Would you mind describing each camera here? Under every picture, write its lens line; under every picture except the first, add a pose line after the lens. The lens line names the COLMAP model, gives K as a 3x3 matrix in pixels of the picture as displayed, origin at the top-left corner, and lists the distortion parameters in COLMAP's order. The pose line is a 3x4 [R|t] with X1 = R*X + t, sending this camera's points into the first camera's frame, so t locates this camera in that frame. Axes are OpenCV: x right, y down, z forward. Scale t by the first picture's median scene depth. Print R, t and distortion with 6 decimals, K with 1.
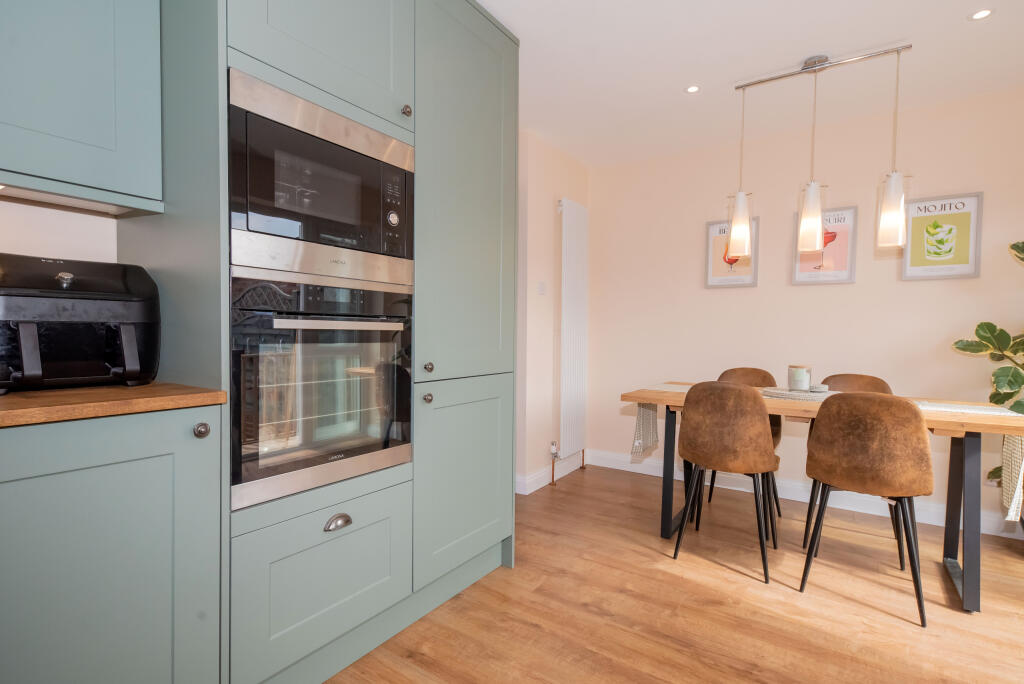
lens RADIAL K [[518.0, 0, 512.0], [0, 518.0, 342.0], [0, 0, 1]] dist [0.000797, 0.000019]
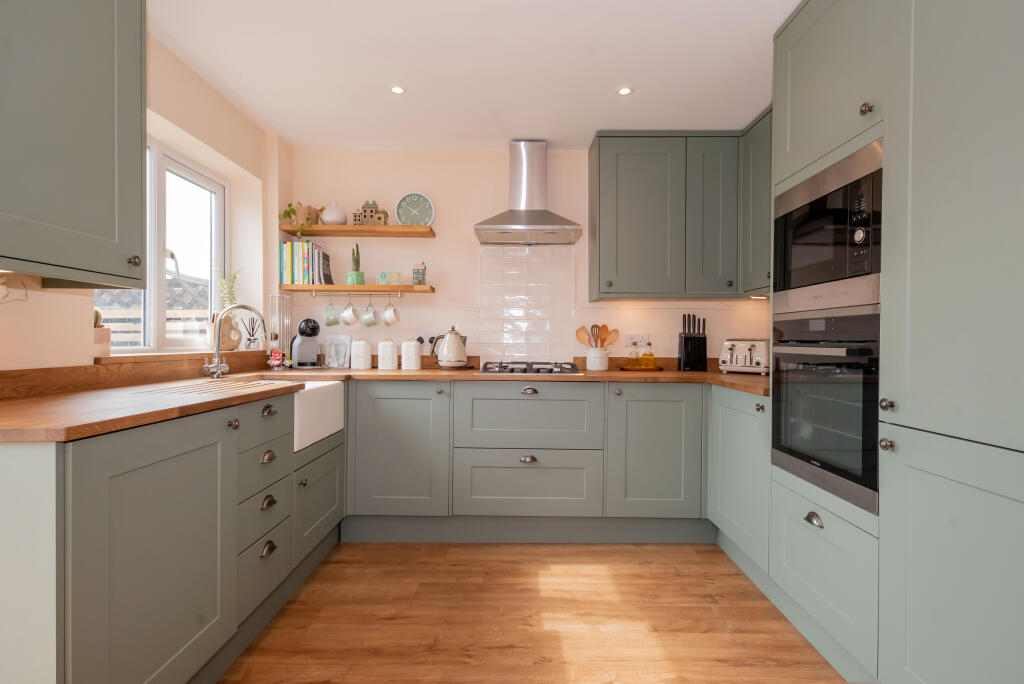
lens RADIAL K [[518.0, 0, 512.0], [0, 518.0, 342.0], [0, 0, 1]] dist [0.000797, 0.000019]
pose [[-0.841900, -0.017280, -0.539356, 0.777373], [-0.031975, 0.999328, 0.017895, -0.043586], [0.538685, 0.032312, -0.841888, 1.426950]]
